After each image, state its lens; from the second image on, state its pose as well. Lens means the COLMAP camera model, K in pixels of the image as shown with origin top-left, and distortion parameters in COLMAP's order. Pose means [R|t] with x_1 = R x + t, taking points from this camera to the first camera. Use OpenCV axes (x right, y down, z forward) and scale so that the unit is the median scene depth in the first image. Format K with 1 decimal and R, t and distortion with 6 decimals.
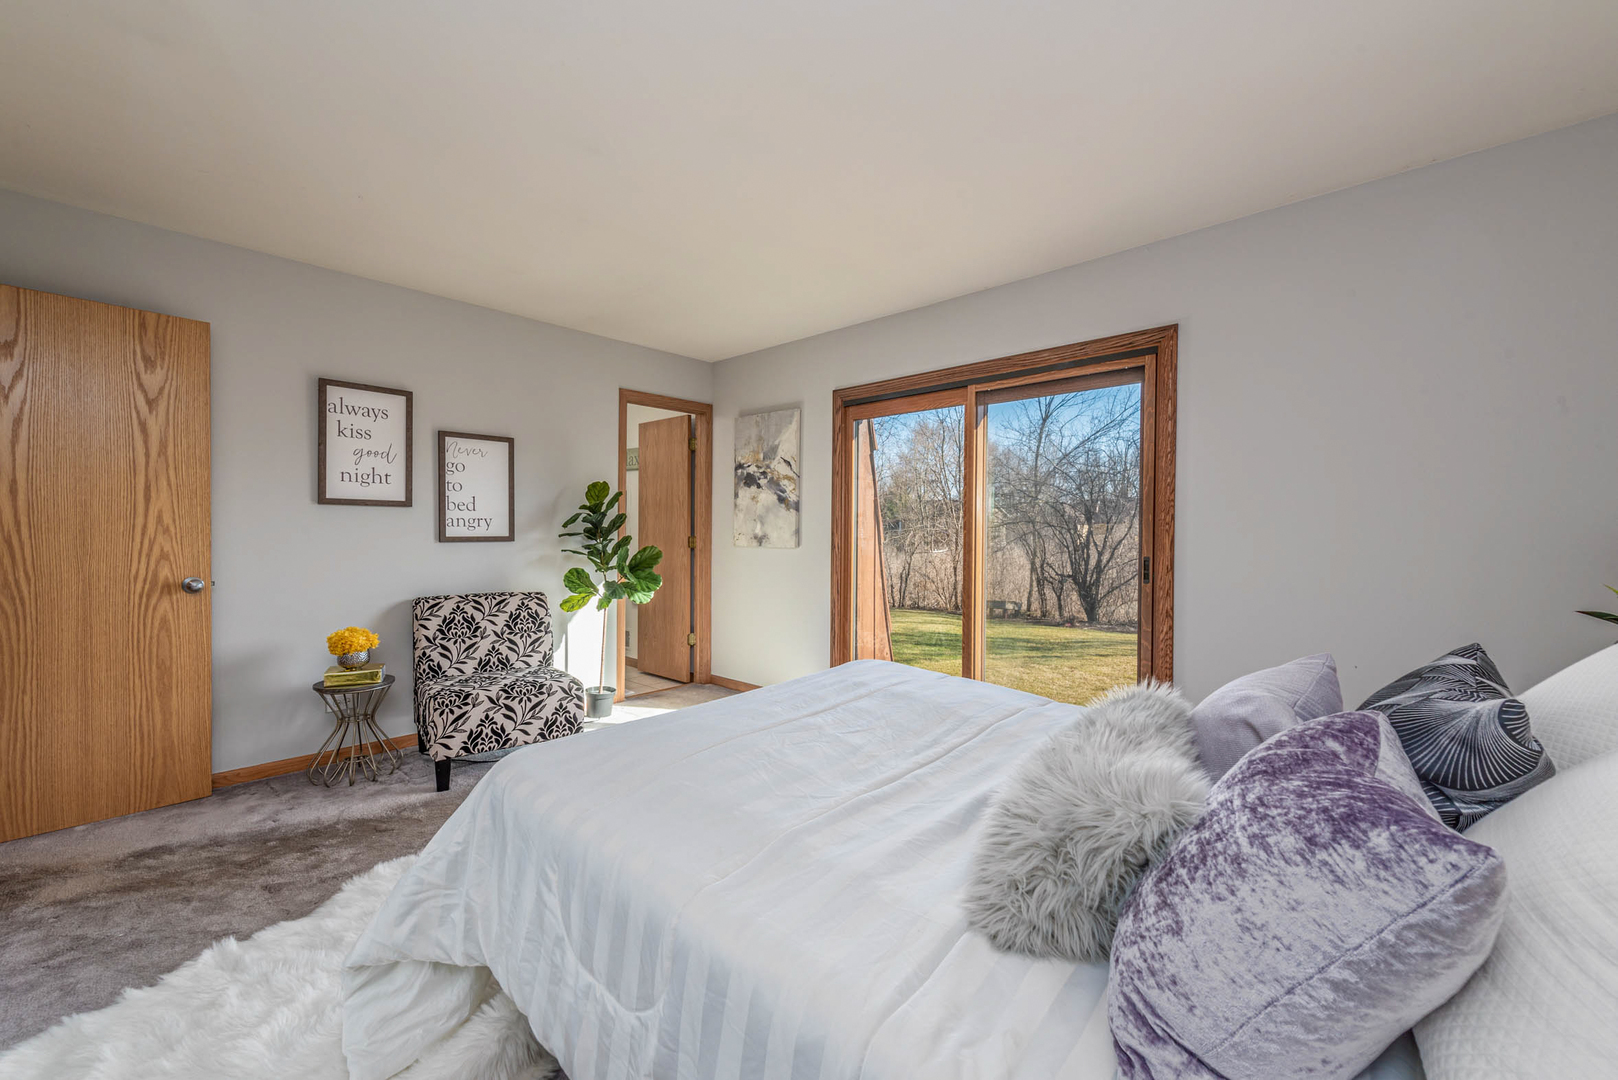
lens RADIAL K [[671.0, 0, 800.2], [0, 671.0, 537.3], [0, 0, 1]] dist [0.004041, -0.000293]
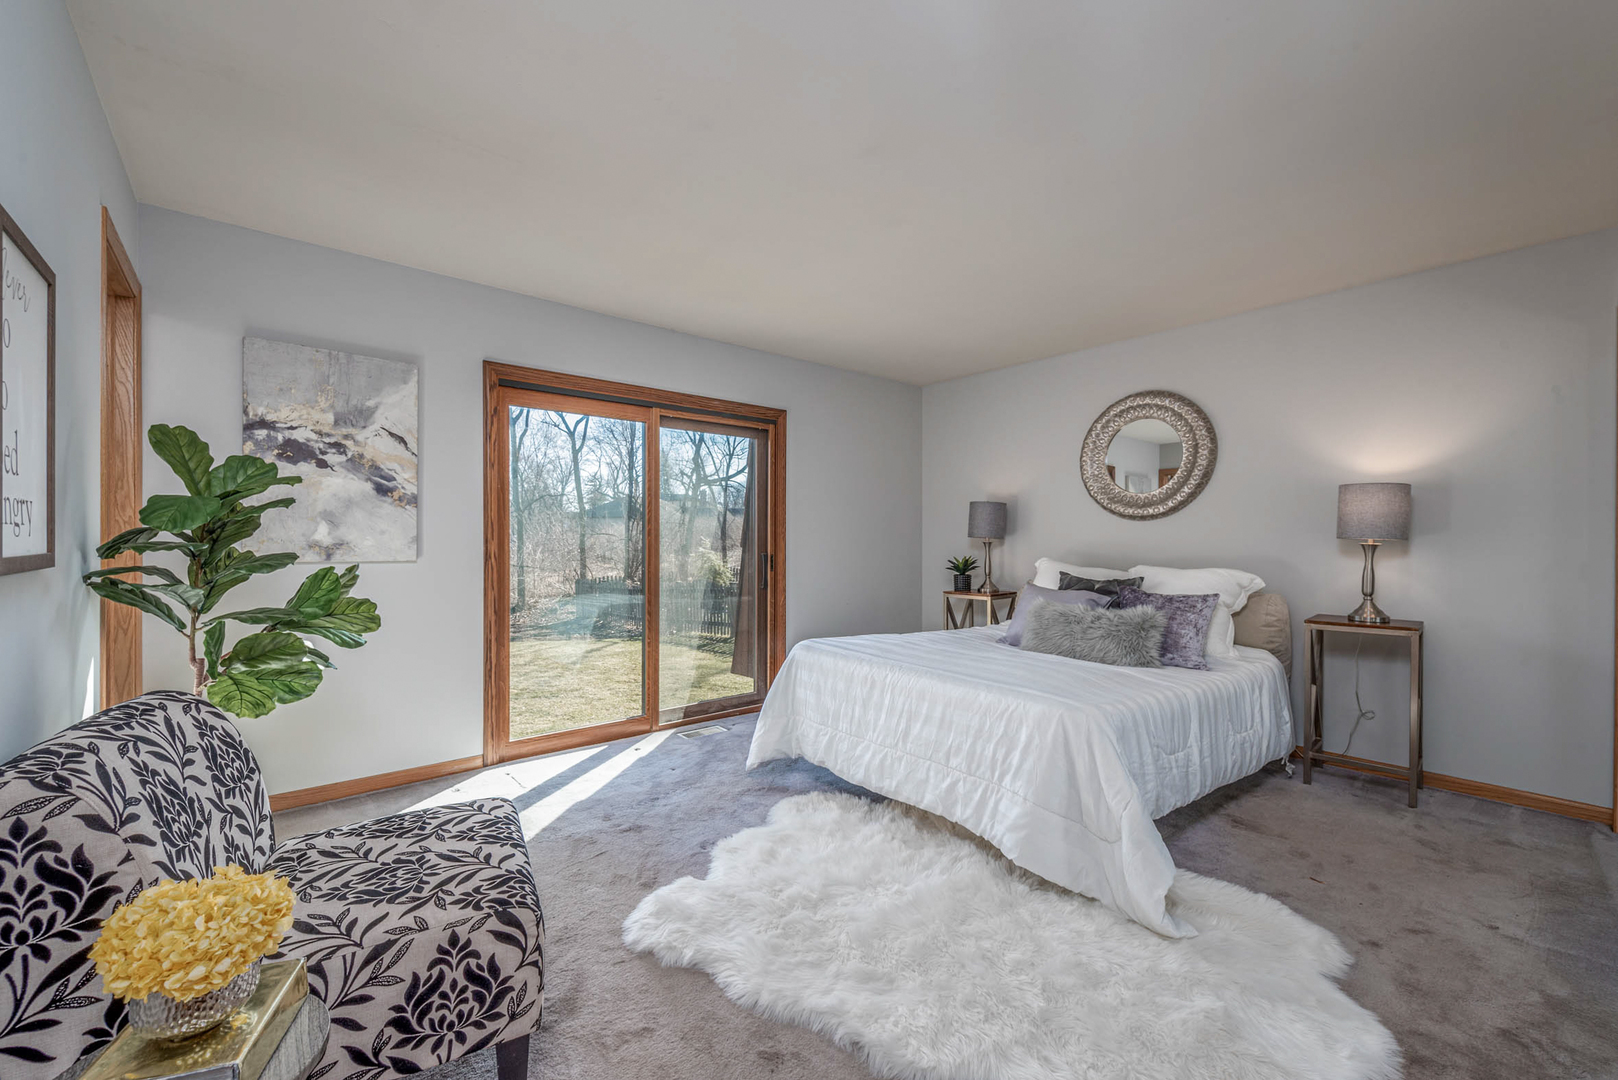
lens RADIAL K [[632.2, 0, 833.7], [0, 632.2, 539.4], [0, 0, 1]] dist [0.000954, -0.000018]
pose [[0.083736, -0.005560, 0.996472, -0.634485], [0.004510, 0.999976, 0.005200, -0.008487], [-0.996478, 0.004058, 0.083759, 0.504257]]
